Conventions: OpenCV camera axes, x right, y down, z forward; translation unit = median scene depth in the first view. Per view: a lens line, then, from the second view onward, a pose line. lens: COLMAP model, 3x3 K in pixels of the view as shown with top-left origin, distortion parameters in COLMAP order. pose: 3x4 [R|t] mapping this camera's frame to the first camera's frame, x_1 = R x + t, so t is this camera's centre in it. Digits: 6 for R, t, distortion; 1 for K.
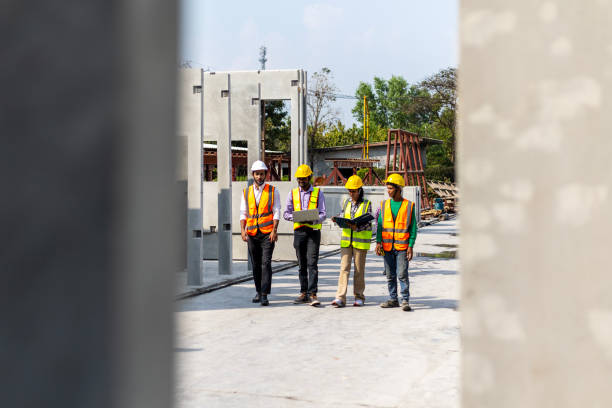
lens RADIAL K [[285.9, 0, 306.0], [0, 285.9, 203.5], [0, 0, 1]] dist [0.002012, -0.000344]
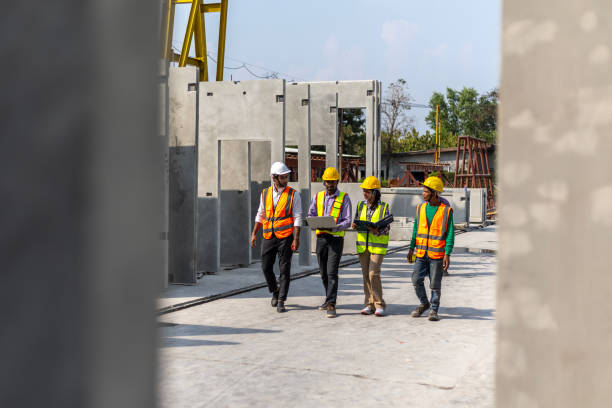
lens RADIAL K [[267.4, 0, 305.9], [0, 267.4, 204.7], [0, 0, 1]] dist [0.000907, 0.000604]
pose [[0.999595, 0.012251, -0.025682, -0.245762], [-0.011650, 0.999657, 0.023442, -0.013870], [0.025960, -0.023134, 0.999395, -0.037852]]
